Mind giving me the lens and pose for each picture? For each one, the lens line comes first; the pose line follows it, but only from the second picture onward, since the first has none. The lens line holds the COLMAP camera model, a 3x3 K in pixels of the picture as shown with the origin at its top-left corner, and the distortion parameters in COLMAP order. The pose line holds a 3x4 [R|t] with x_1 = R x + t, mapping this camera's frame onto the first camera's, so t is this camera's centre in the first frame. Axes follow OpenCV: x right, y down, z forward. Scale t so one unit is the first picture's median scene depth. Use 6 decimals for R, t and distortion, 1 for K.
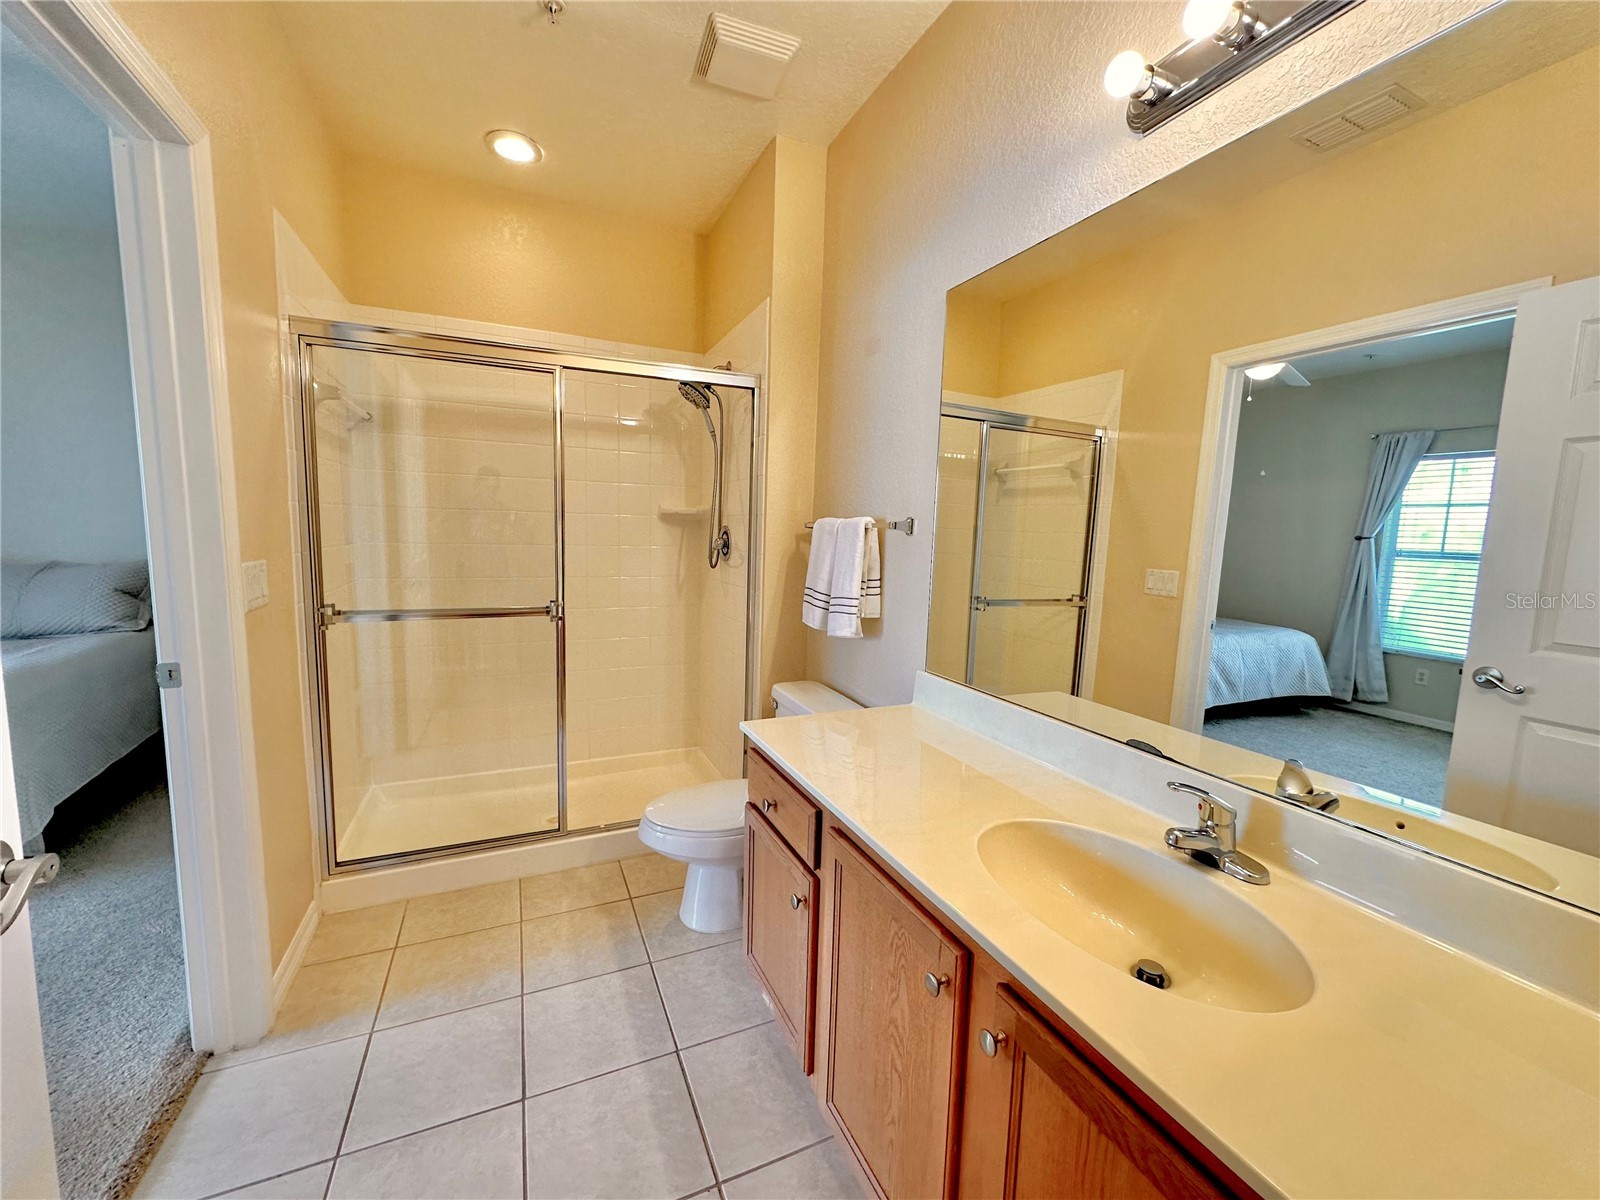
lens RADIAL K [[639.7, 0, 800.0], [0, 639.7, 600.0], [0, 0, 1]] dist [-0.002606, 0.000519]
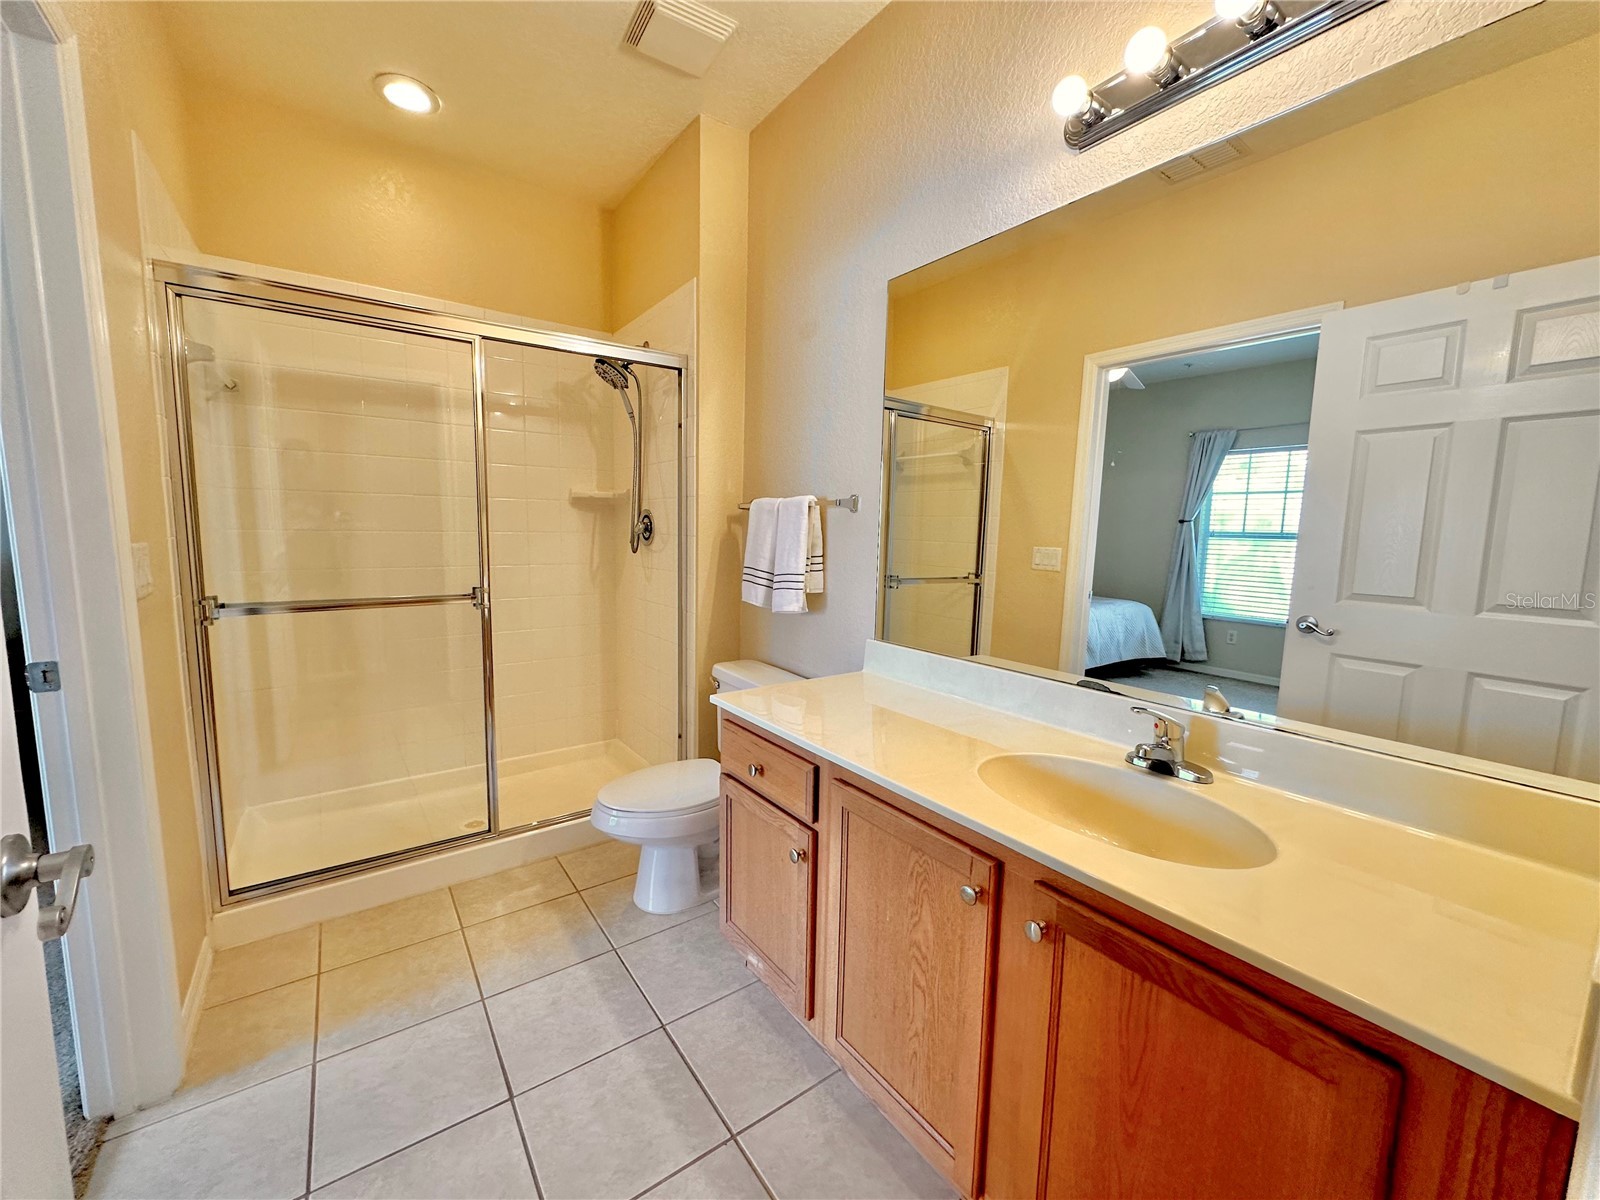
lens RADIAL K [[639.7, 0, 800.0], [0, 639.7, 600.0], [0, 0, 1]] dist [-0.002606, 0.000519]
pose [[0.979186, -0.033769, 0.200136, -0.121692], [0.032092, 0.999417, 0.011617, 0.026567], [-0.200412, -0.004952, 0.979699, -0.014403]]
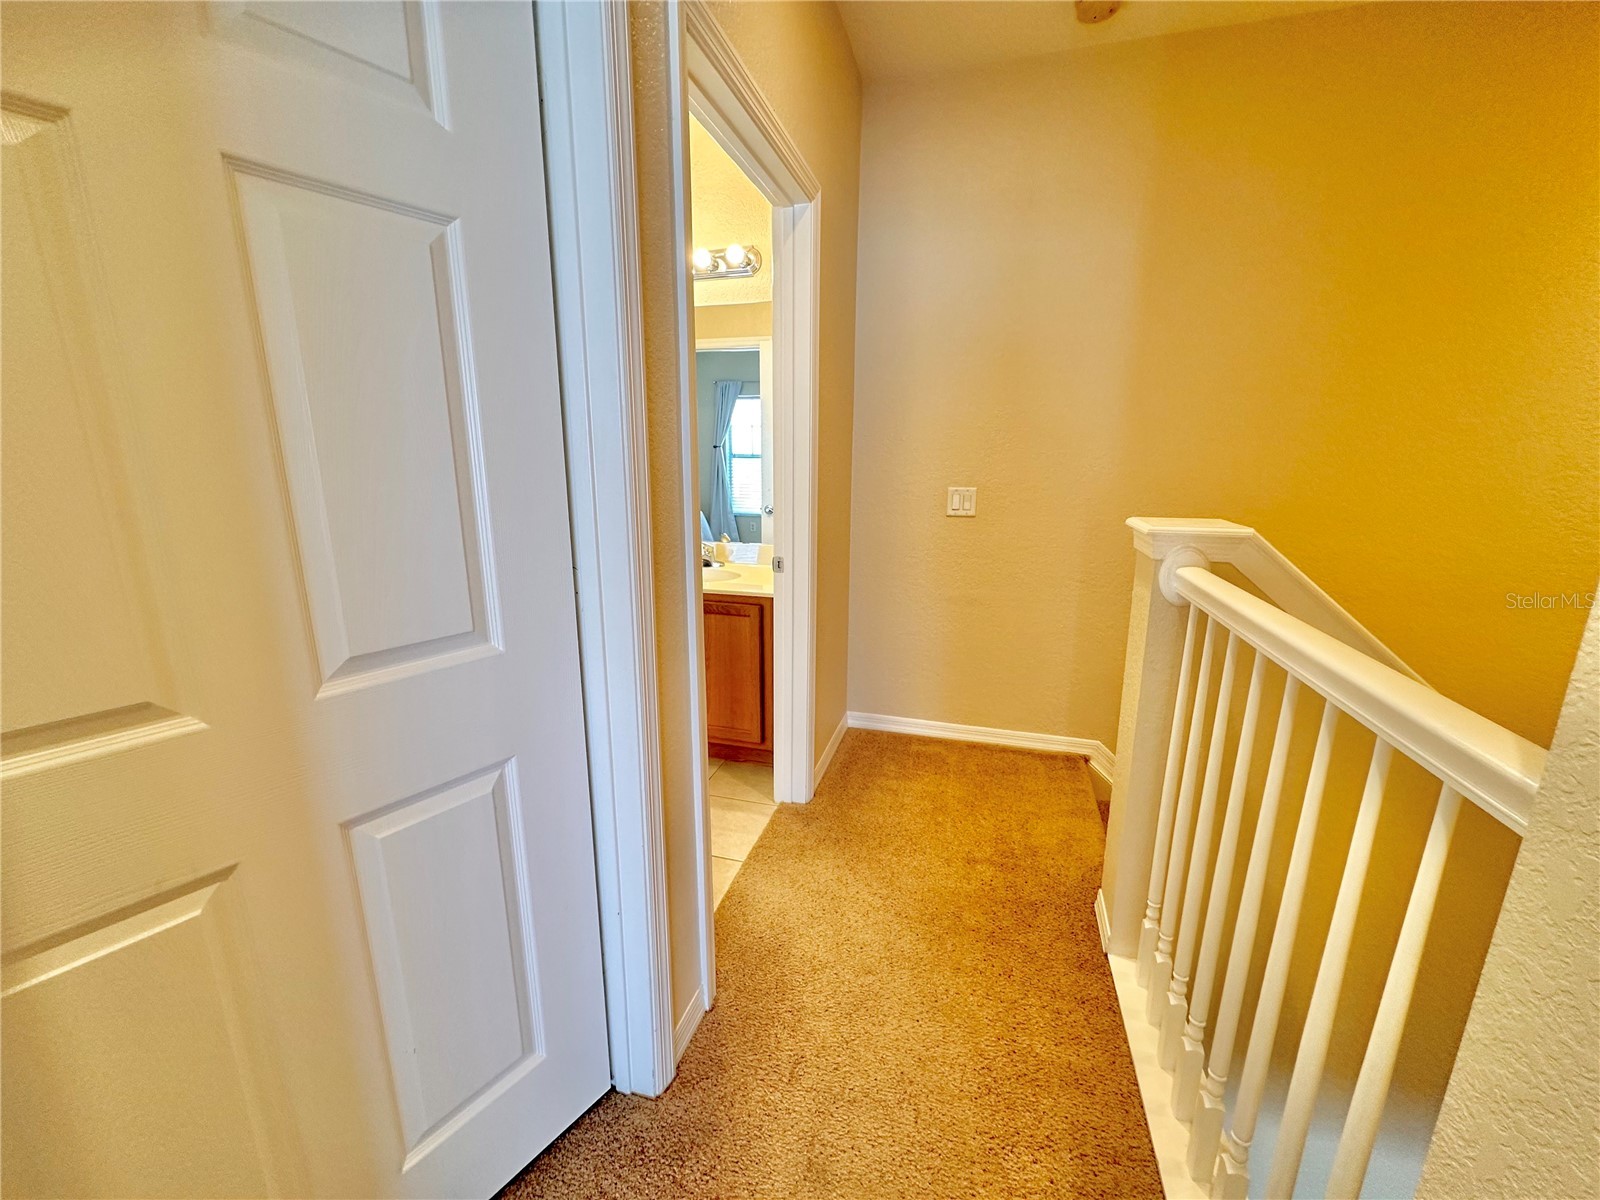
lens RADIAL K [[644.3, 0, 795.7], [0, 644.3, 611.7], [0, 0, 1]] dist [0.000813, 0.000244]
pose [[0.659007, -0.213994, 0.721053, -0.689647], [0.100846, 0.975155, 0.197238, 0.023827], [-0.745346, -0.057265, 0.664214, -0.703600]]
